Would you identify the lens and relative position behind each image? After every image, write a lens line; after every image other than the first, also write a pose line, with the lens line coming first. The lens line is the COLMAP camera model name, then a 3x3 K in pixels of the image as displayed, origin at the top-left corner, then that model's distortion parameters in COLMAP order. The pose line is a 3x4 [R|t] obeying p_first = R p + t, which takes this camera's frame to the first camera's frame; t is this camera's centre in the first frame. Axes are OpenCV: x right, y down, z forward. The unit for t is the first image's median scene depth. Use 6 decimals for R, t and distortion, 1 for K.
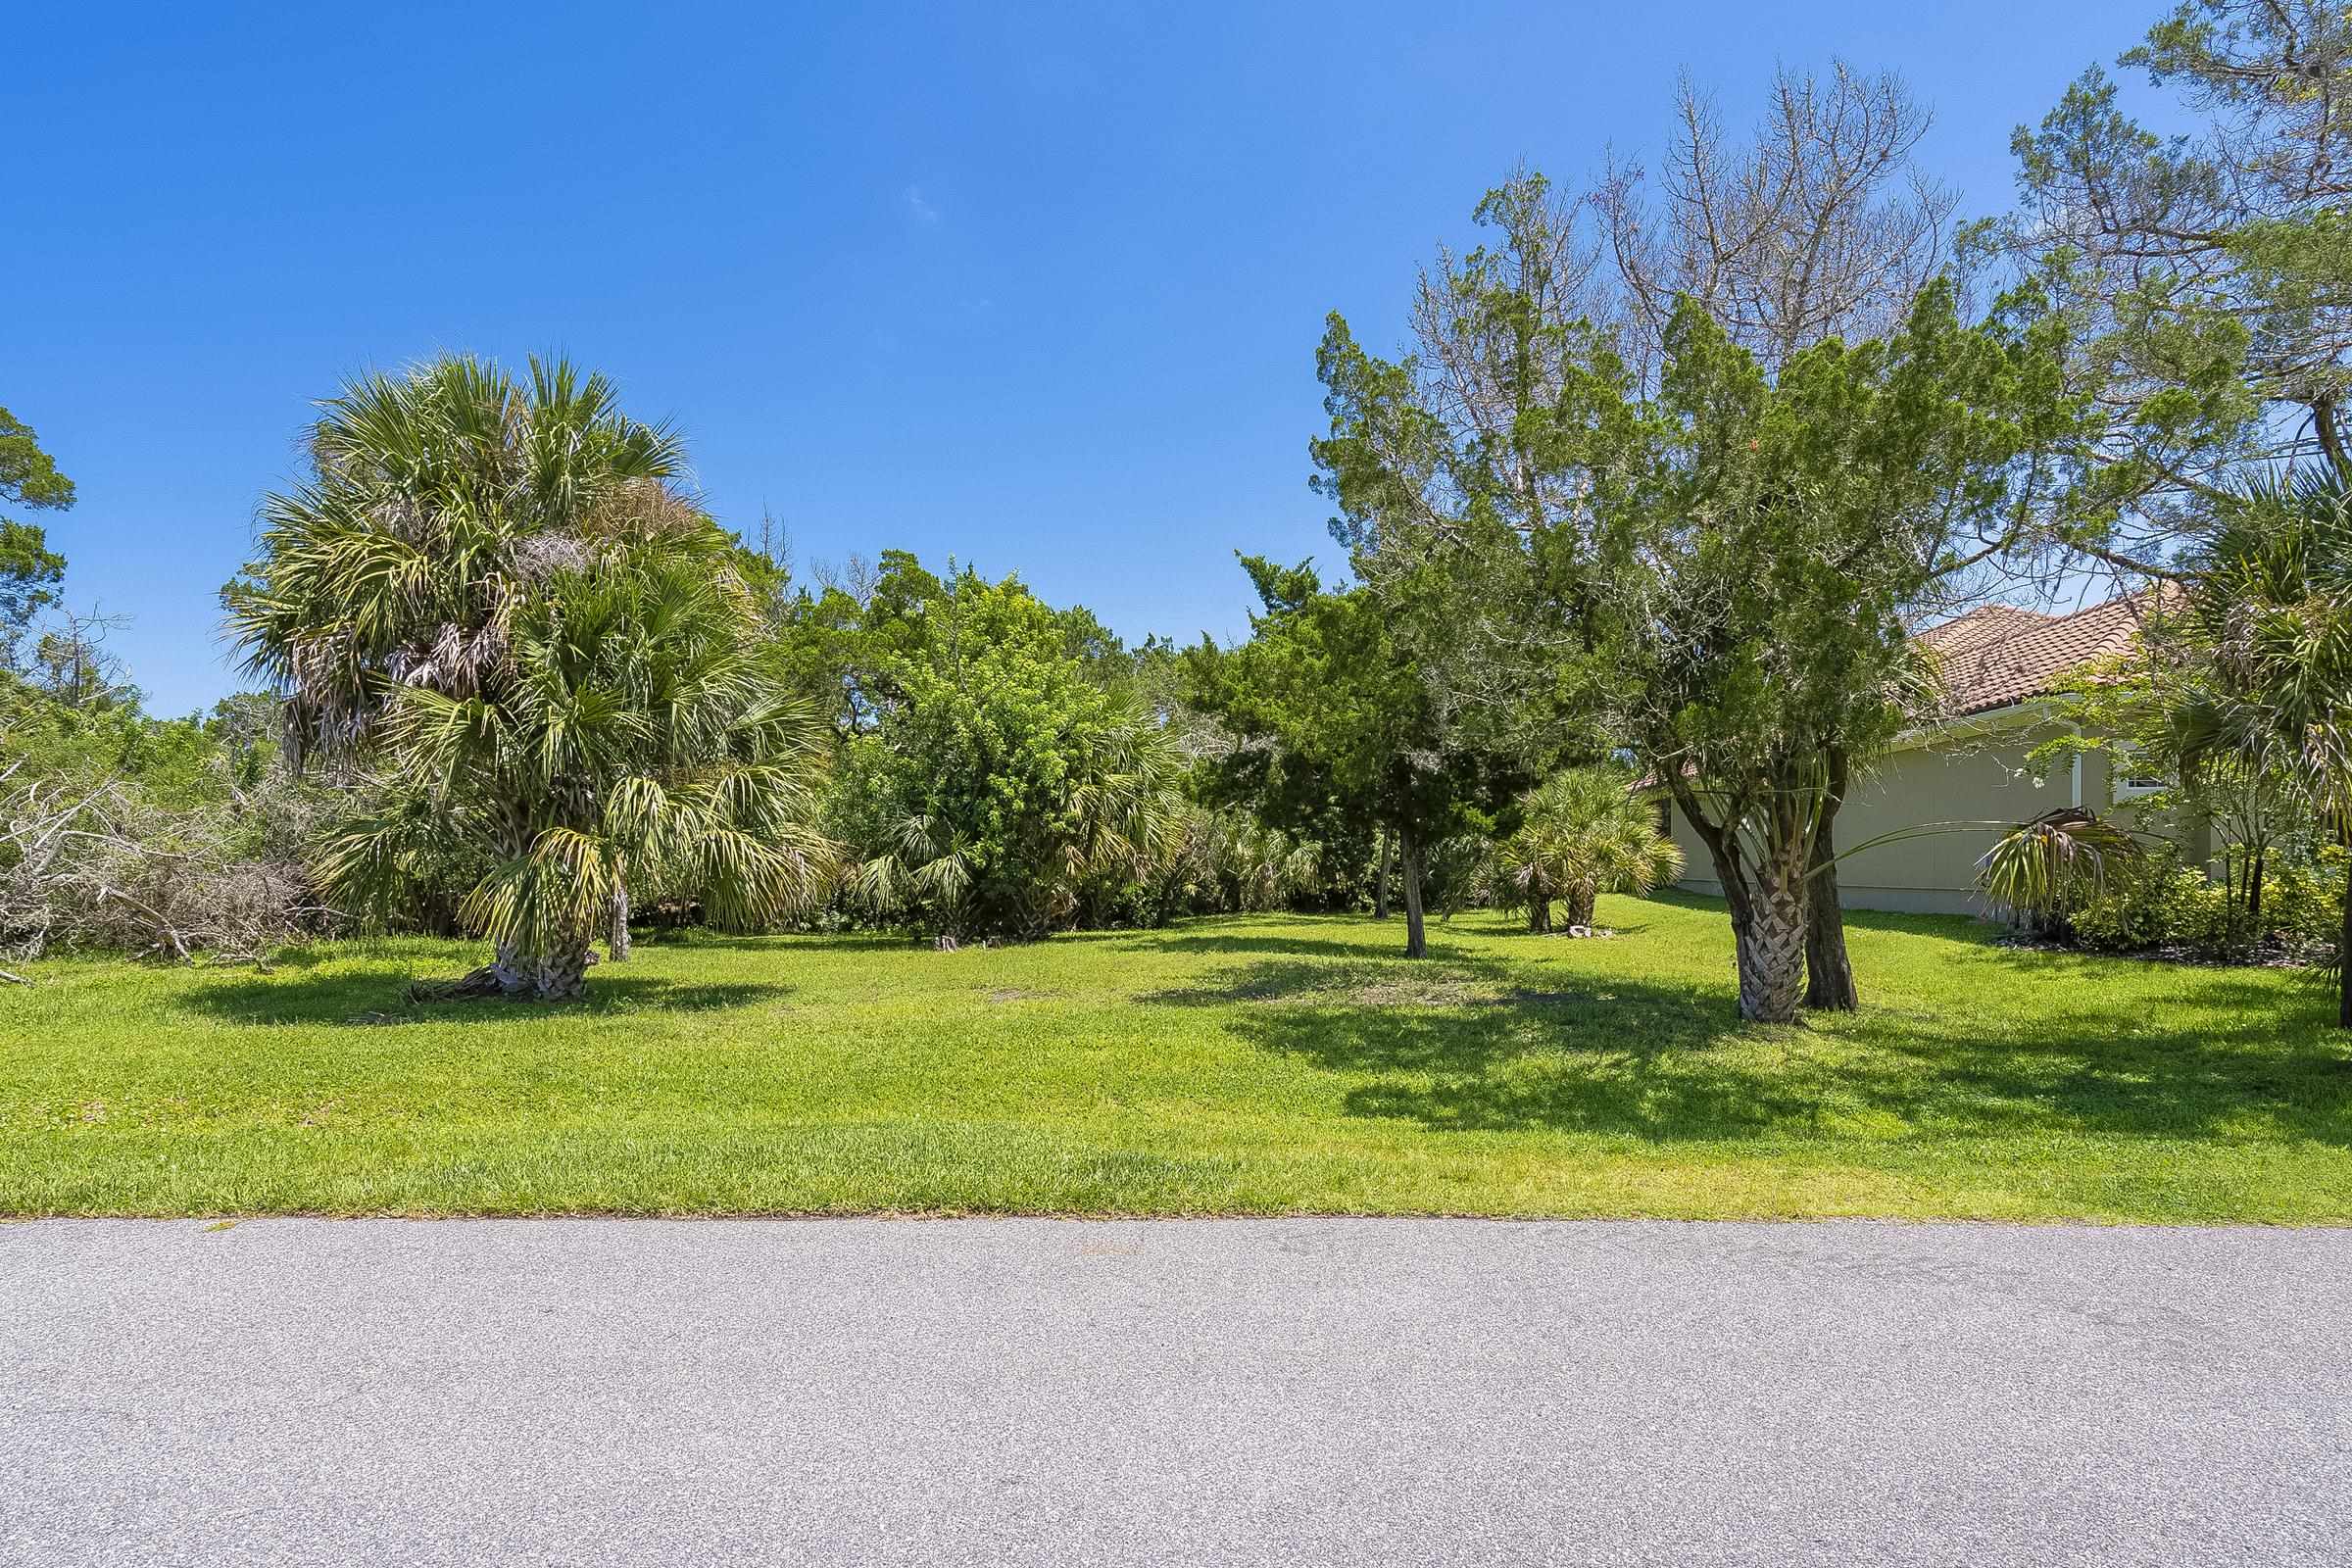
lens RADIAL K [[1250.3, 0, 1127.8], [0, 1250.3, 855.6], [0, 0, 1]] dist [-0.015853, -0.001554]
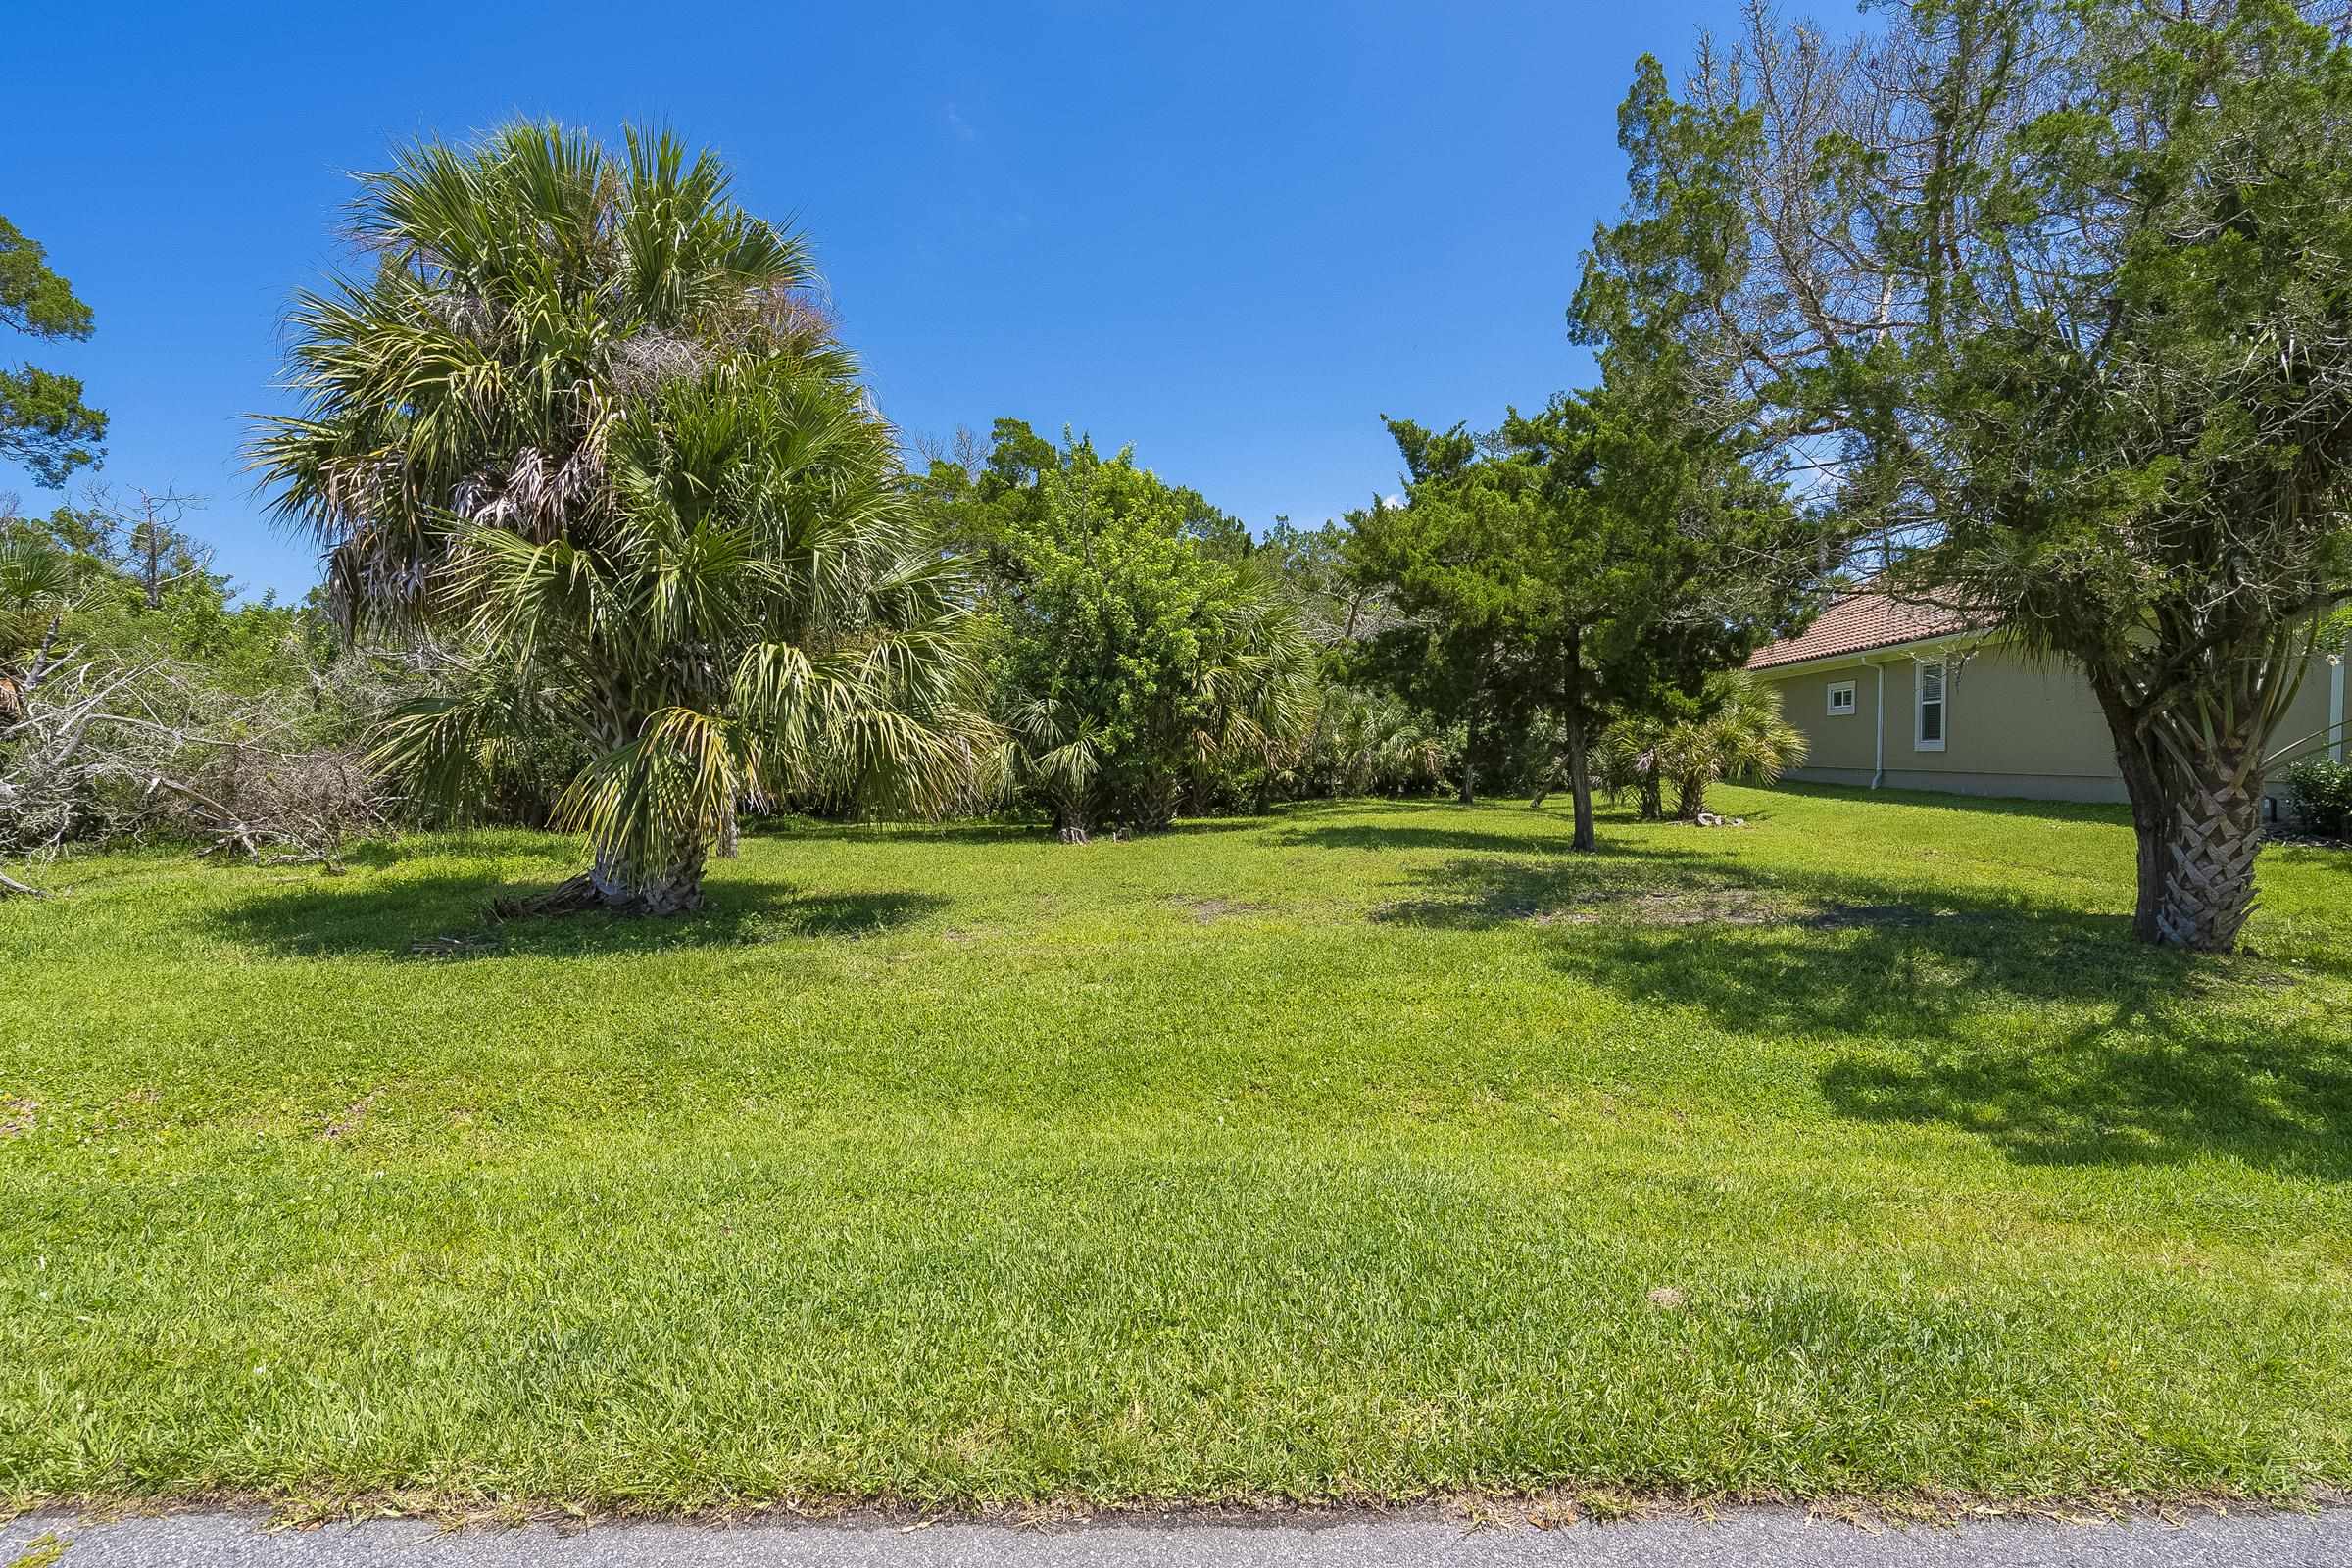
lens RADIAL K [[1139.5, 0, 1176.0], [0, 1139.5, 784.0], [0, 0, 1]] dist [-0.018556, 0.000663]
pose [[0.999962, -0.001110, 0.008667, -0.098427], [0.000784, 0.999296, 0.037511, -0.000353], [-0.008703, -0.037503, 0.999259, 0.188476]]
